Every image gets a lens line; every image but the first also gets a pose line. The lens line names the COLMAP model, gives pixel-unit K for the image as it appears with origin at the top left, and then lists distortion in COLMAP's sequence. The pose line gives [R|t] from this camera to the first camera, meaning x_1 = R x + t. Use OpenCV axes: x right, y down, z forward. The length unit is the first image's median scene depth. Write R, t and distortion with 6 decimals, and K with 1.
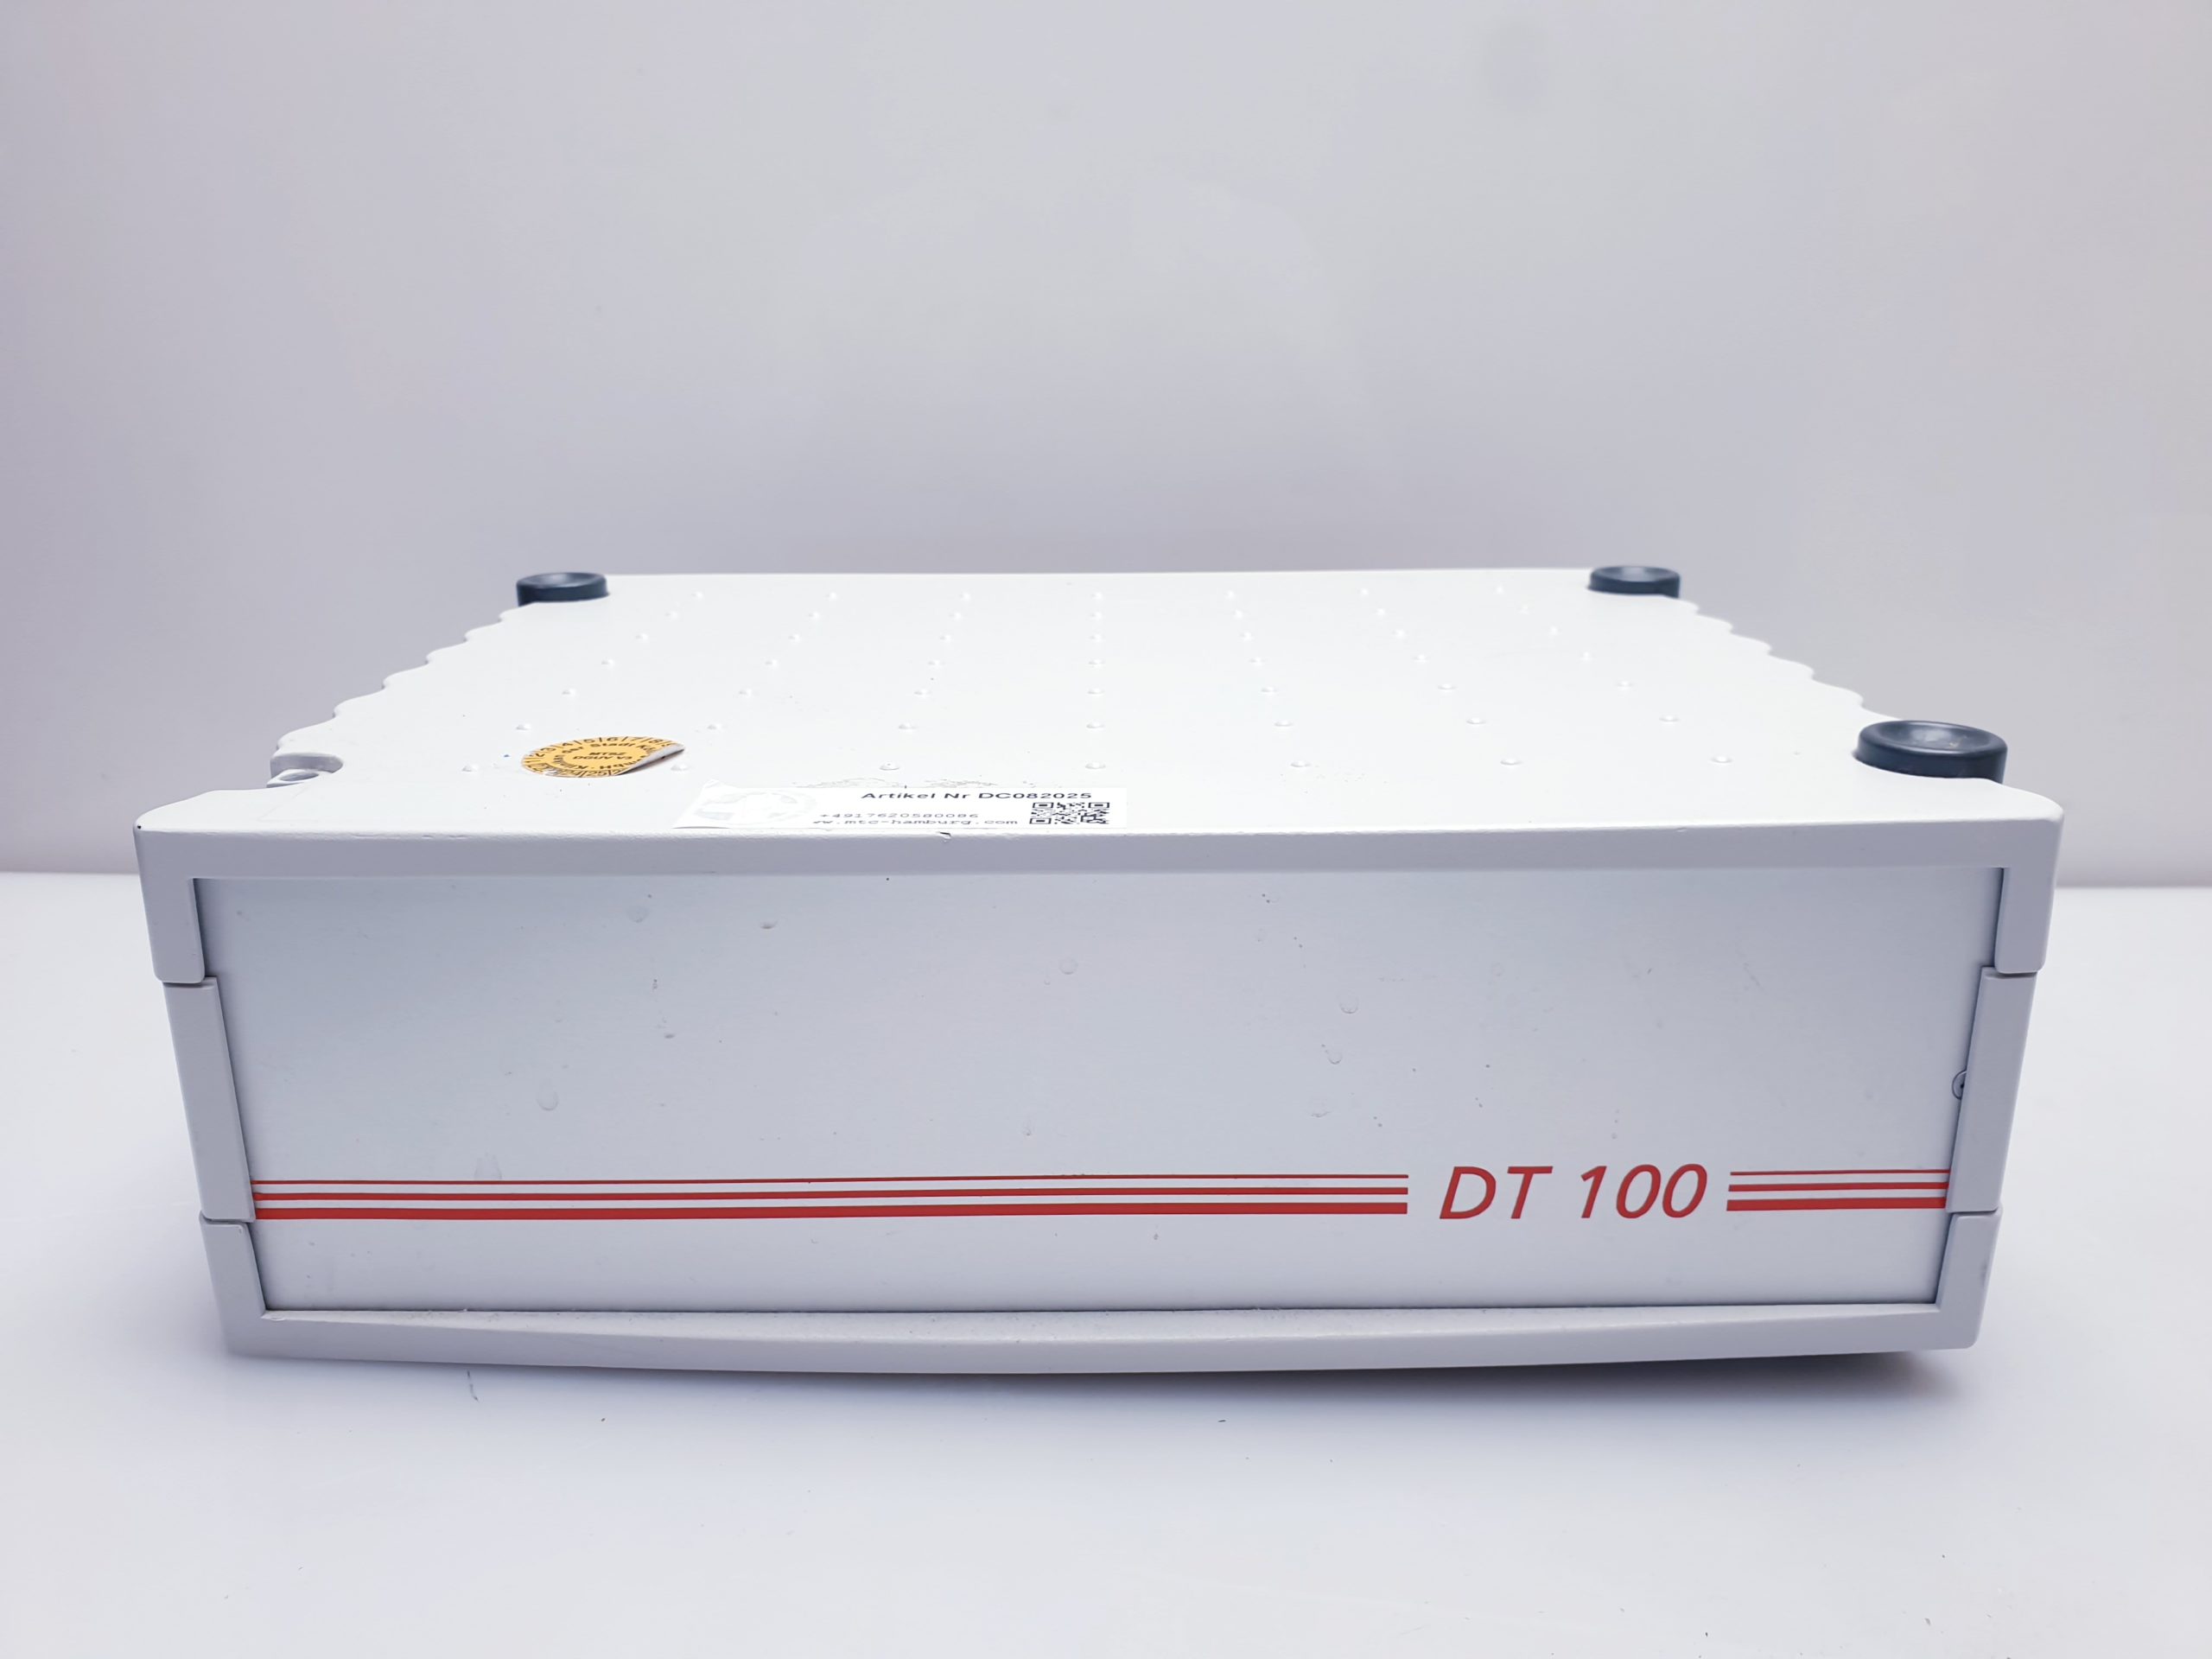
lens RADIAL K [[1671.8, 0, 1106.0], [0, 1671.8, 829.5], [0, 0, 1]] dist [-0.041070, -0.003375]
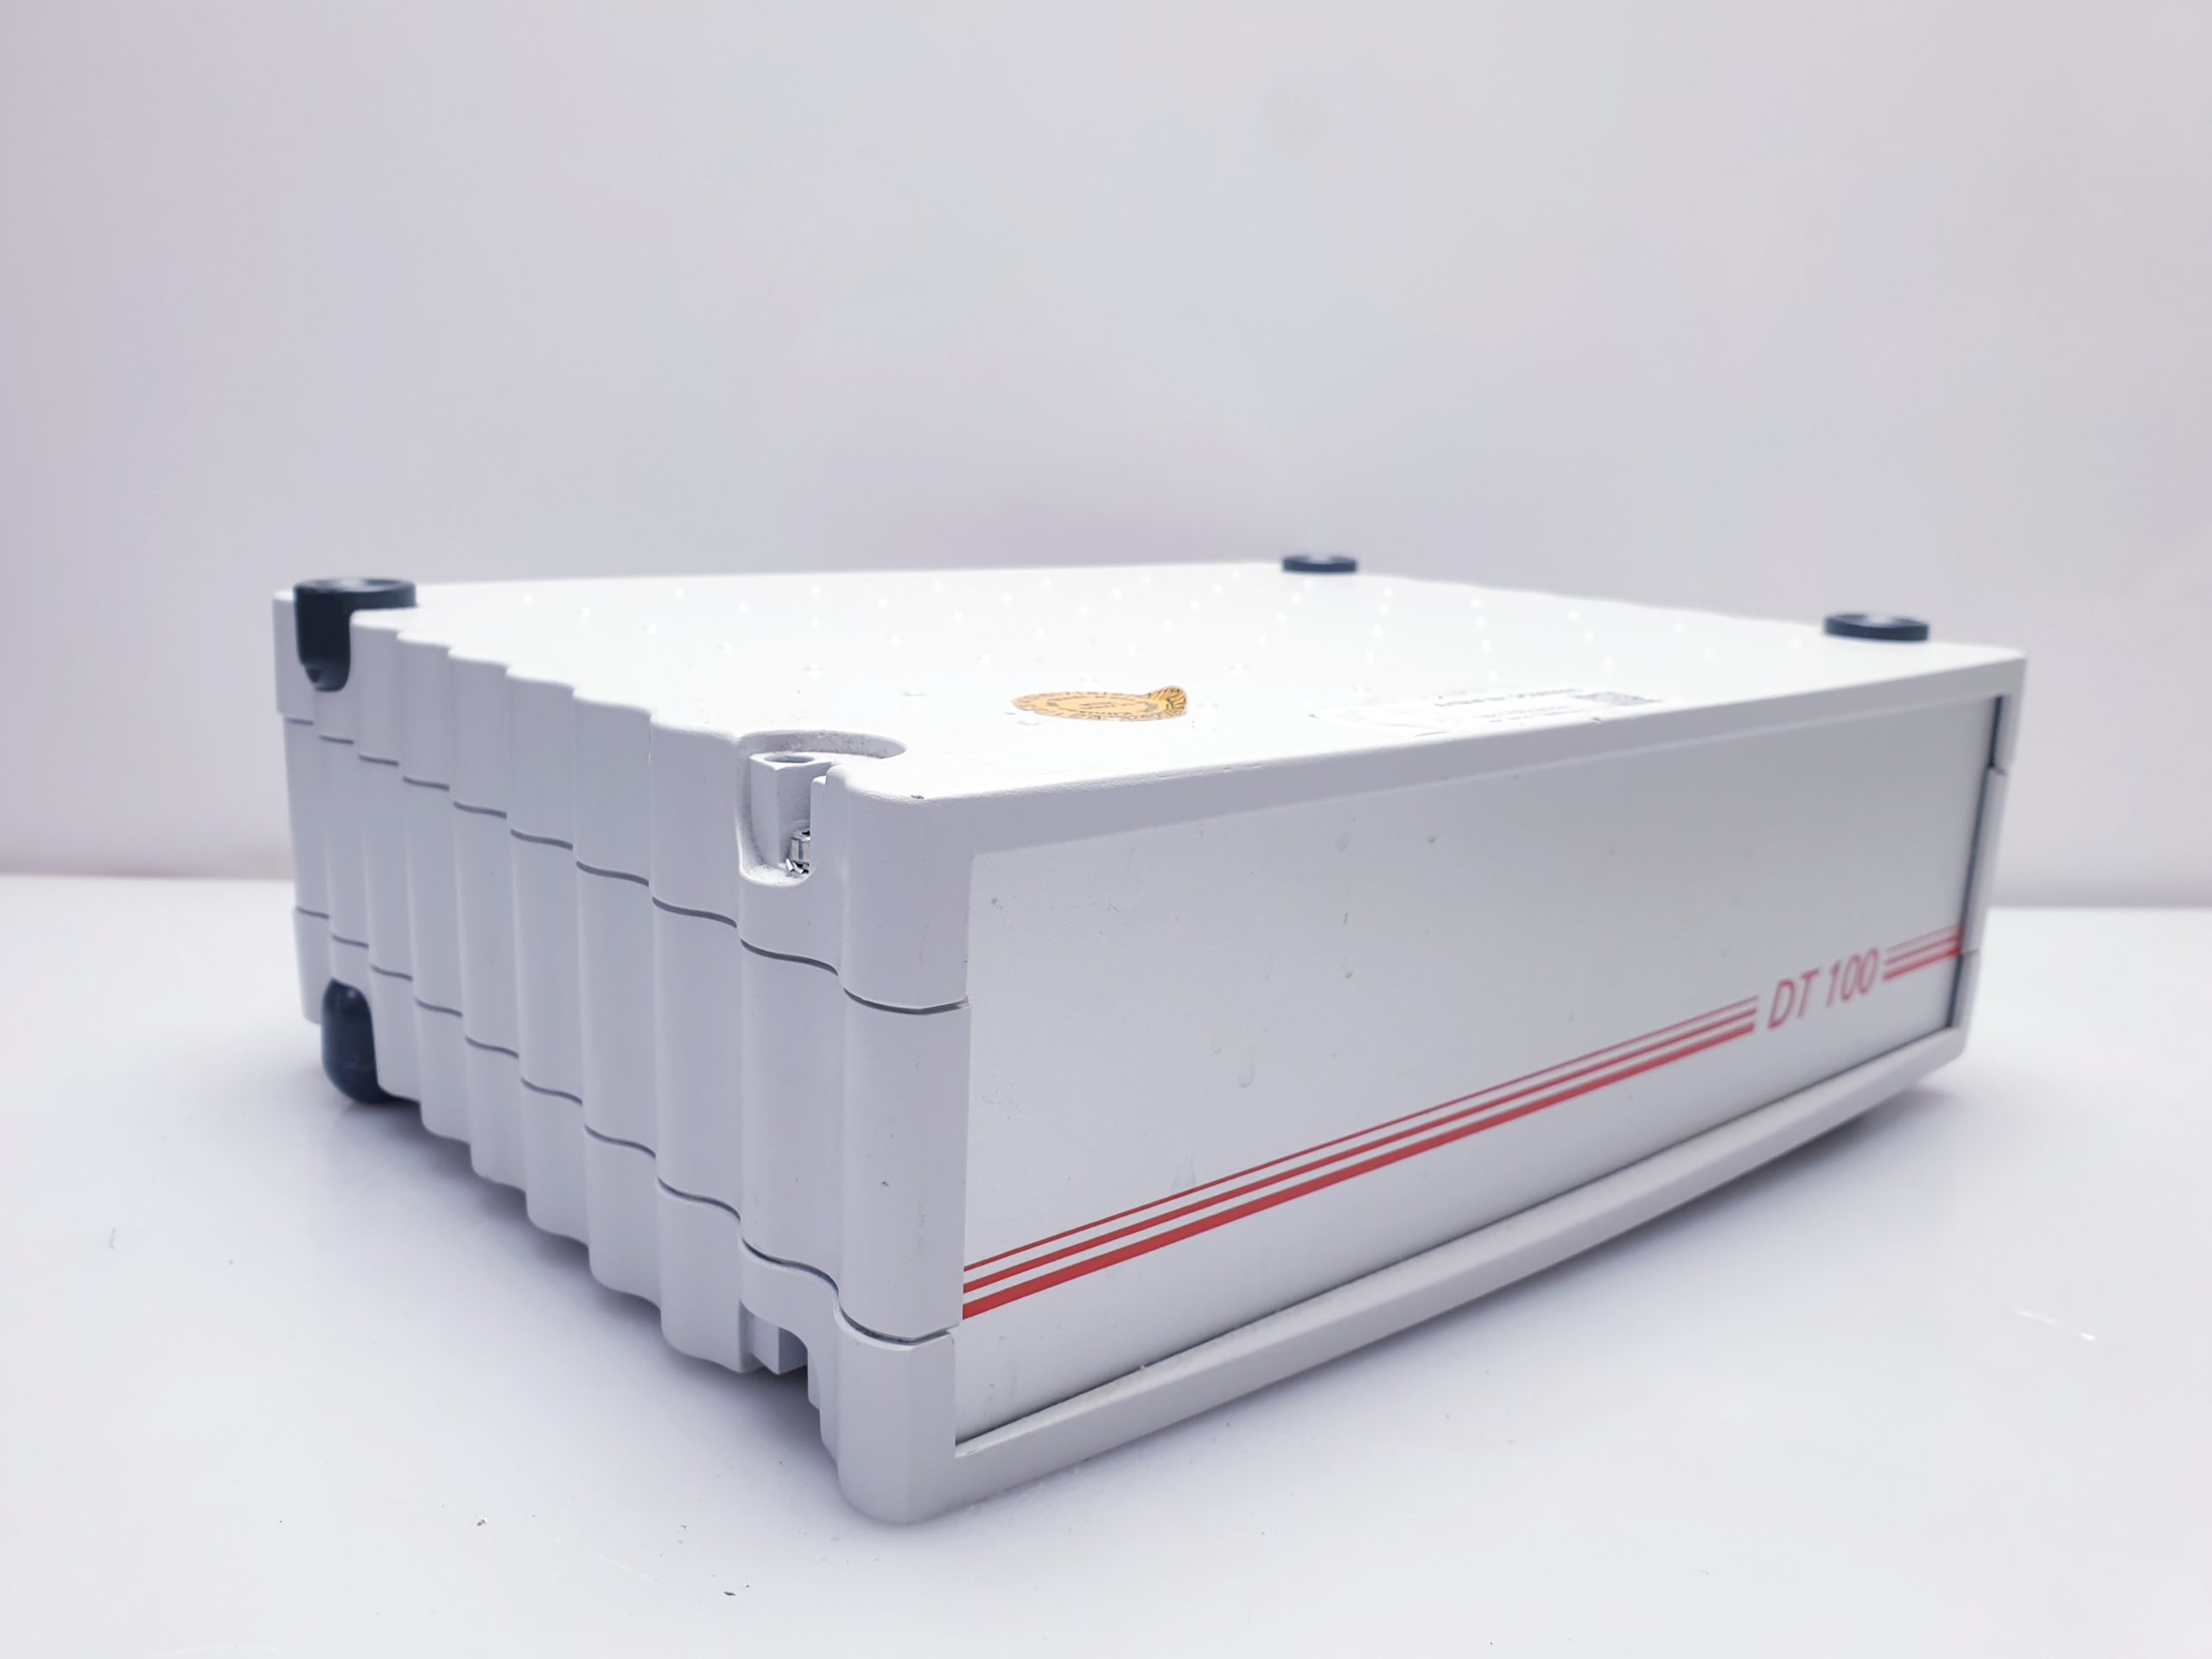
lens RADIAL K [[1671.8, 0, 1106.0], [0, 1671.8, 829.5], [0, 0, 1]] dist [-0.041070, -0.003375]
pose [[0.785529, -0.115493, 0.607952, -0.862924], [0.149858, 0.988690, -0.005809, 0.027635], [-0.600406, 0.095669, 0.793952, 0.322686]]
